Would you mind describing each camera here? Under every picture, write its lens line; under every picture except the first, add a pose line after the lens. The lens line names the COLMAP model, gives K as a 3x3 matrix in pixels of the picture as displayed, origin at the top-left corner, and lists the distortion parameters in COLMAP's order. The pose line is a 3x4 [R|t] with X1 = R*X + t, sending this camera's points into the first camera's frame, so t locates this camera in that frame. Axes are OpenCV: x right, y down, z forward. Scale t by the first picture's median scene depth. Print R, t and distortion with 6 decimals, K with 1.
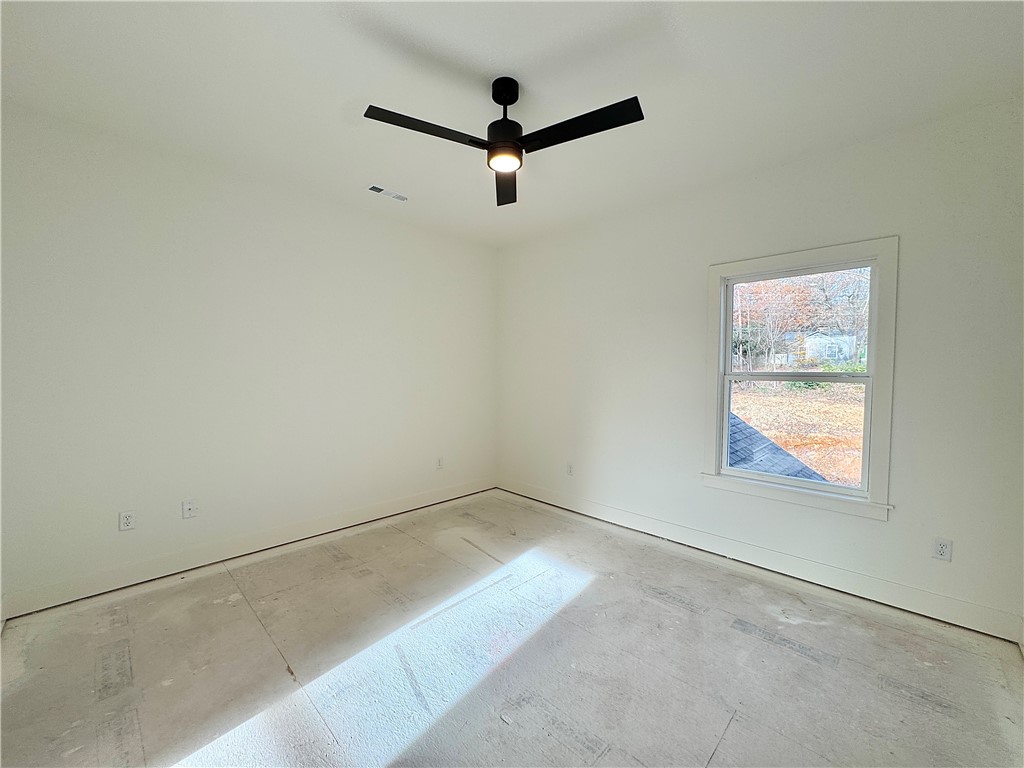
lens RADIAL K [[409.6, 0, 509.5], [0, 409.6, 377.7], [0, 0, 1]] dist [-0.003599, 0.001017]
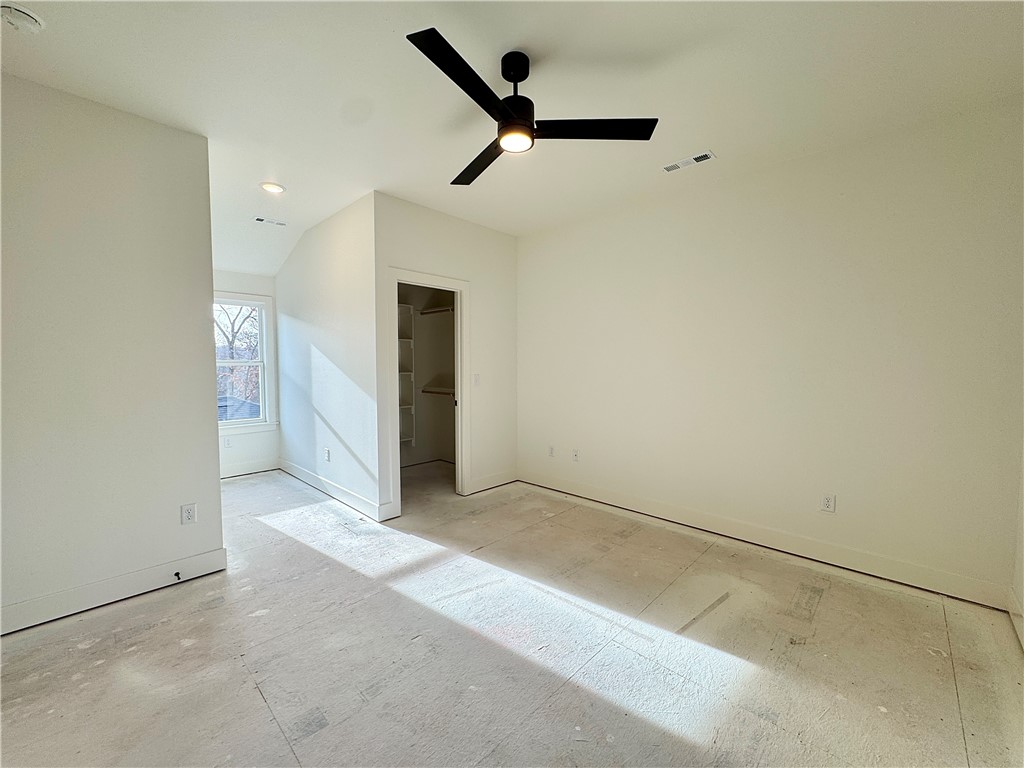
lens RADIAL K [[409.6, 0, 516.4], [0, 409.6, 380.3], [0, 0, 1]] dist [-0.003599, 0.001017]
pose [[0.028746, 0.034149, -0.999003, 0.671090], [-0.021743, 0.999201, 0.033531, -0.001969], [0.999350, 0.020757, 0.029466, 0.685356]]
